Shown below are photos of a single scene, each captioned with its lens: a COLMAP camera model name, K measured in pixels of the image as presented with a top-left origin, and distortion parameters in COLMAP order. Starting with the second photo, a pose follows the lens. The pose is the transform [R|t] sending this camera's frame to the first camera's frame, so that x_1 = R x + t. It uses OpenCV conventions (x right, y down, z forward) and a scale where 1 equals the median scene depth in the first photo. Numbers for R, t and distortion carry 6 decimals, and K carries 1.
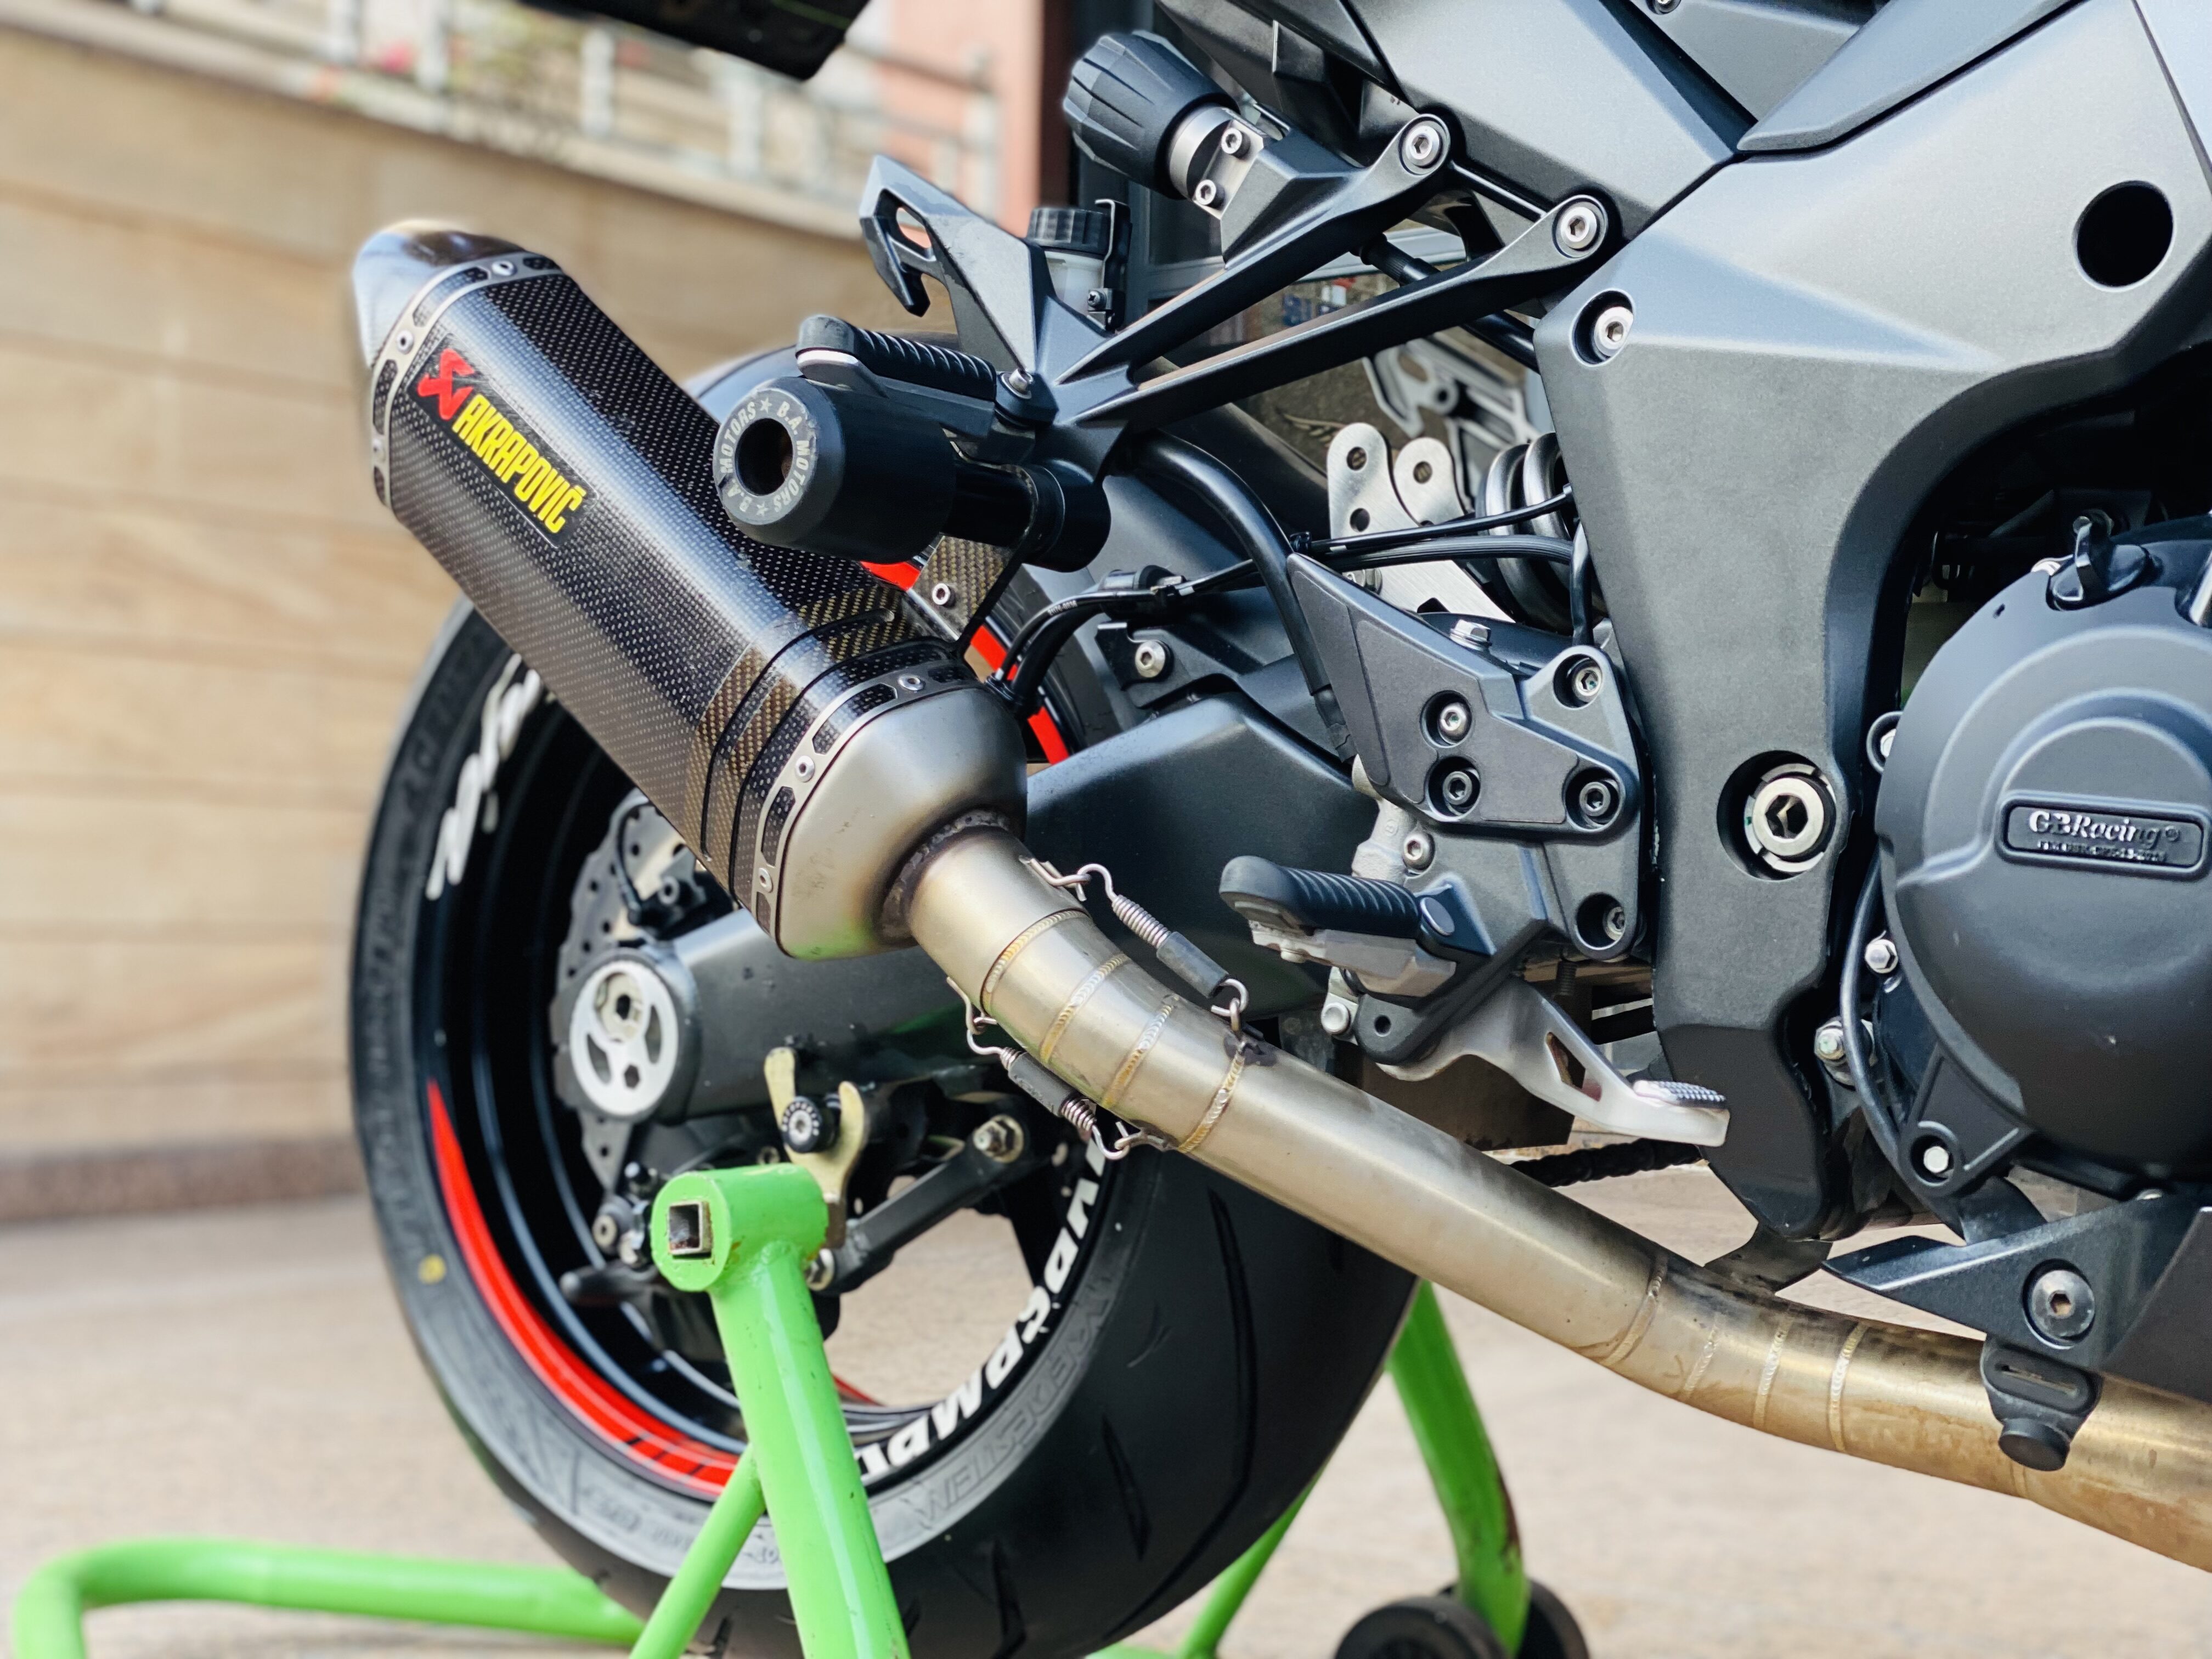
lens RADIAL K [[3362.2, 0, 1102.5], [0, 3362.2, 826.4], [0, 0, 1]] dist [0.098264, 0.000000]
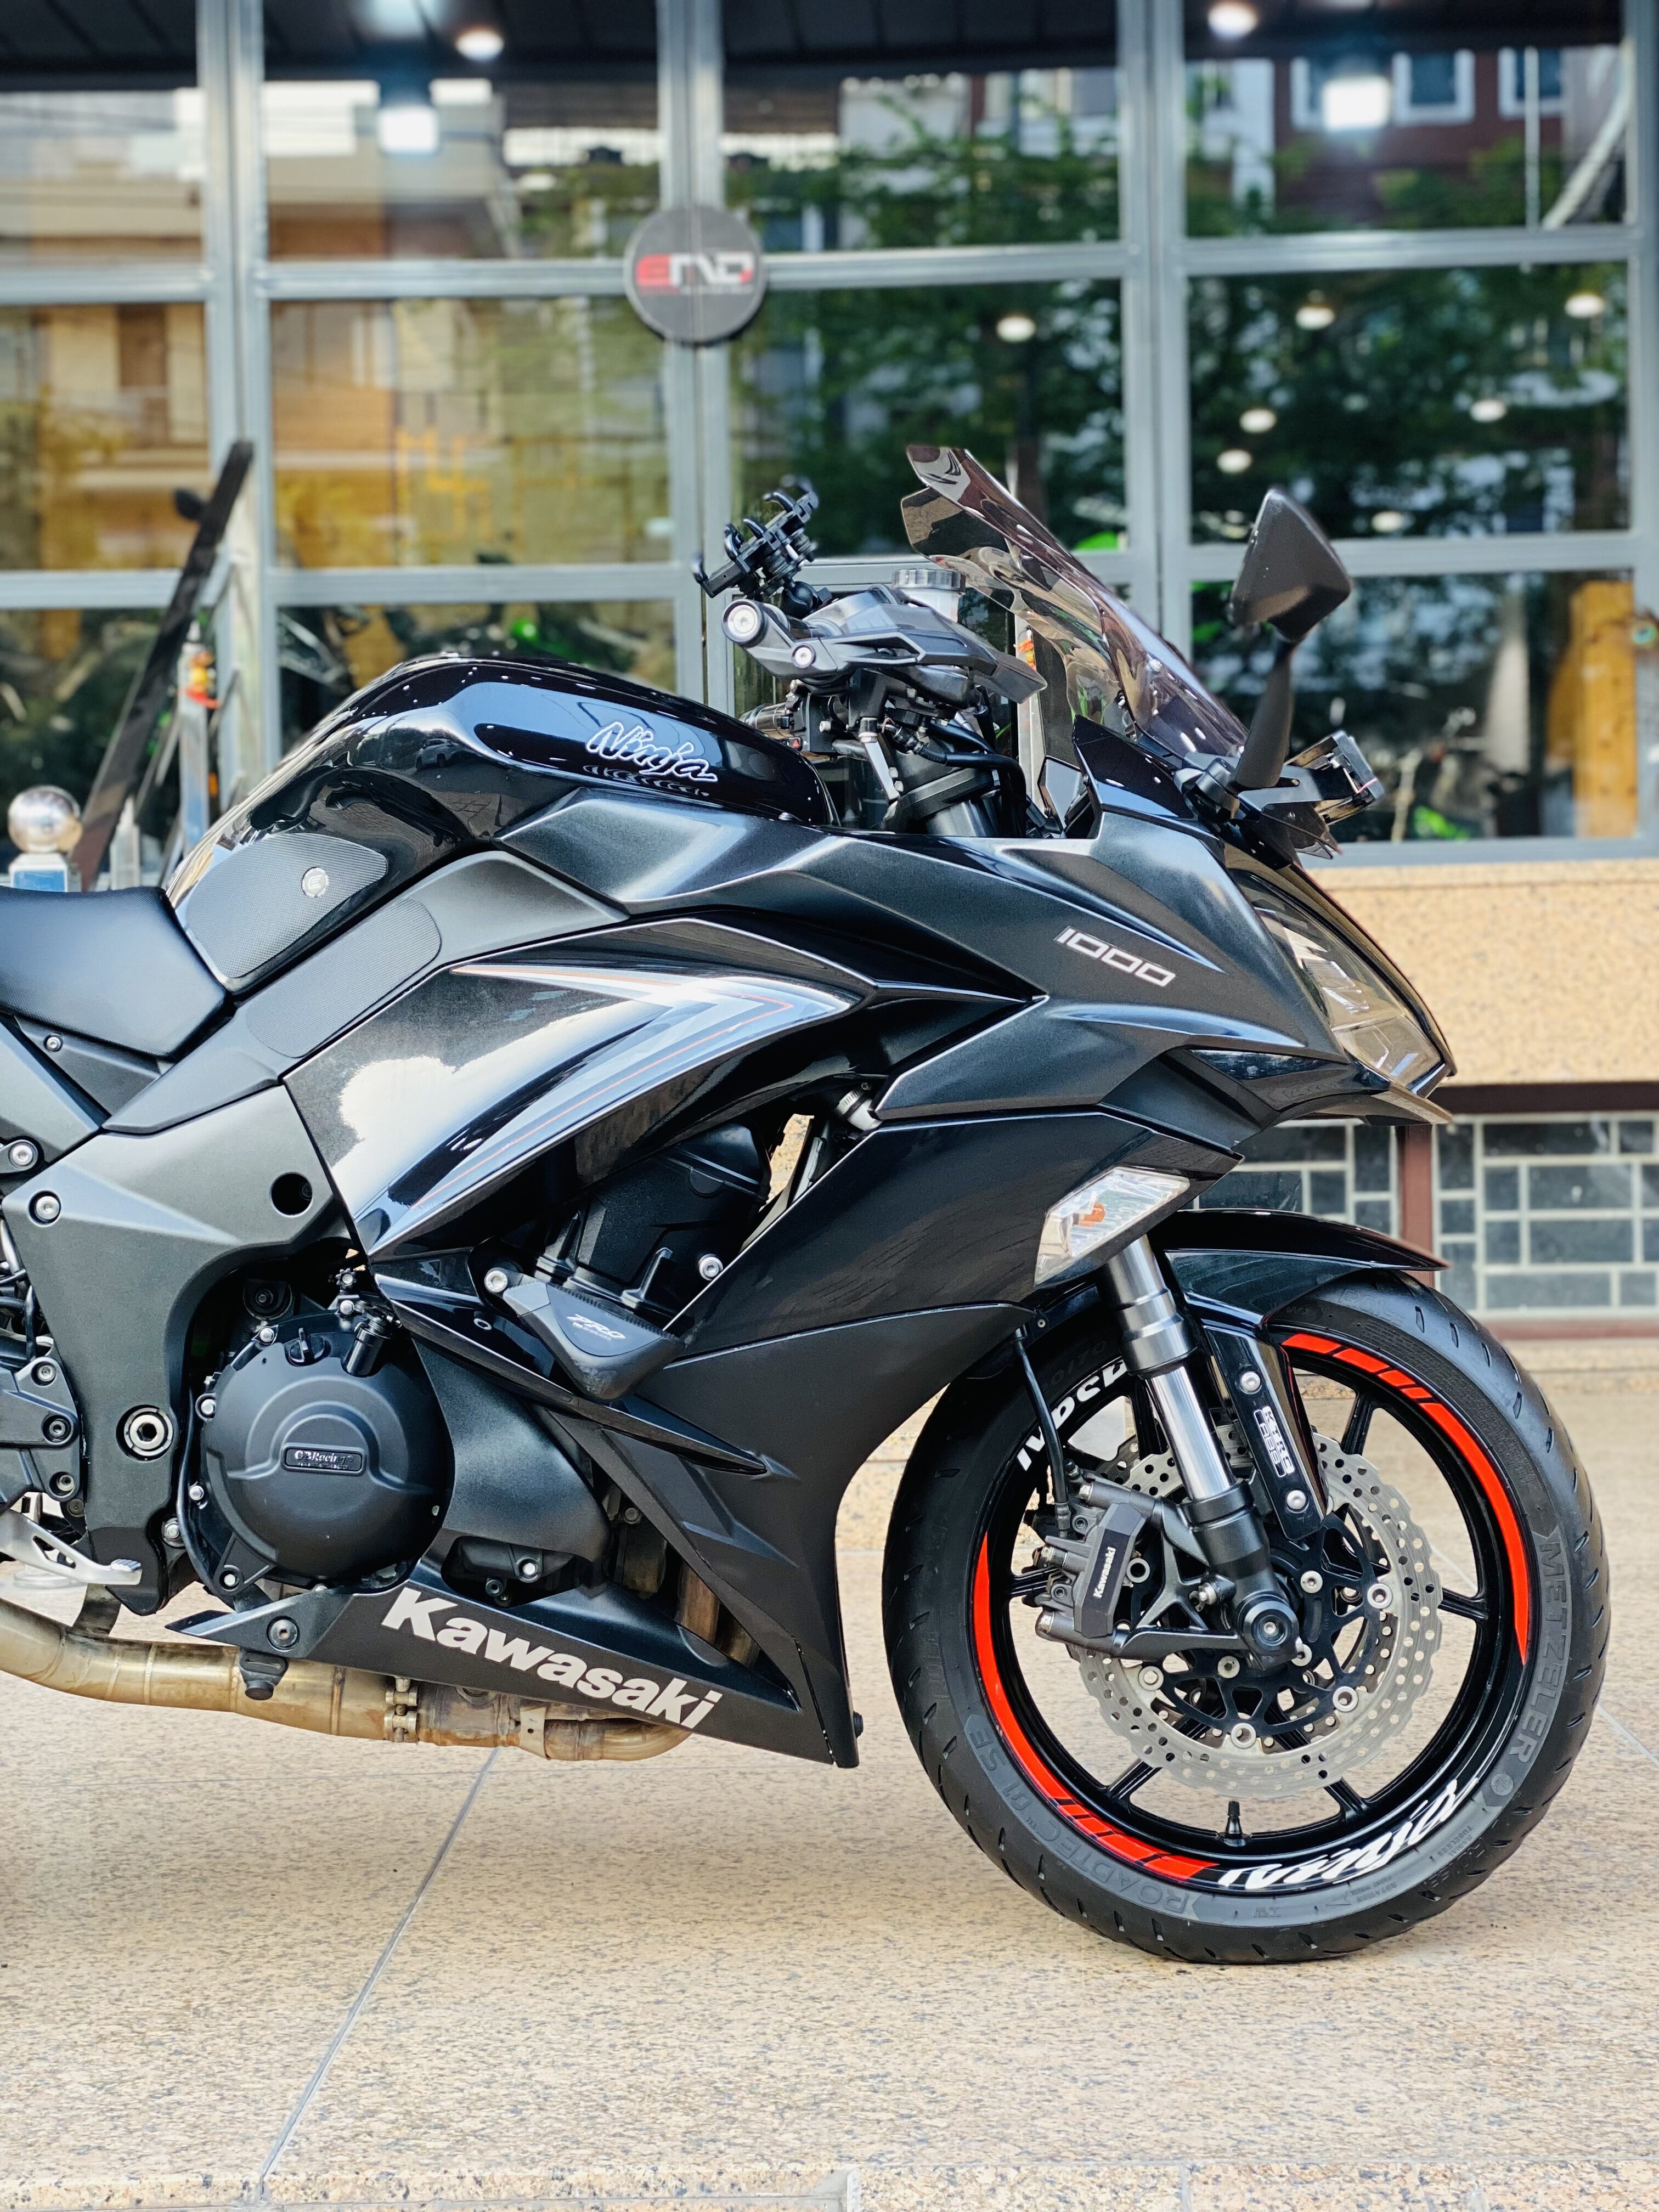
lens RADIAL K [[3362.2, 0, 830.5], [0, 3362.2, 1120.5], [0, 0, 1]] dist [0.098264, 0.000000]
pose [[0.801029, -0.045994, 0.596856, -0.767849], [0.019187, 0.998504, 0.051196, -0.316689], [-0.598318, -0.029558, 0.800714, -1.076679]]
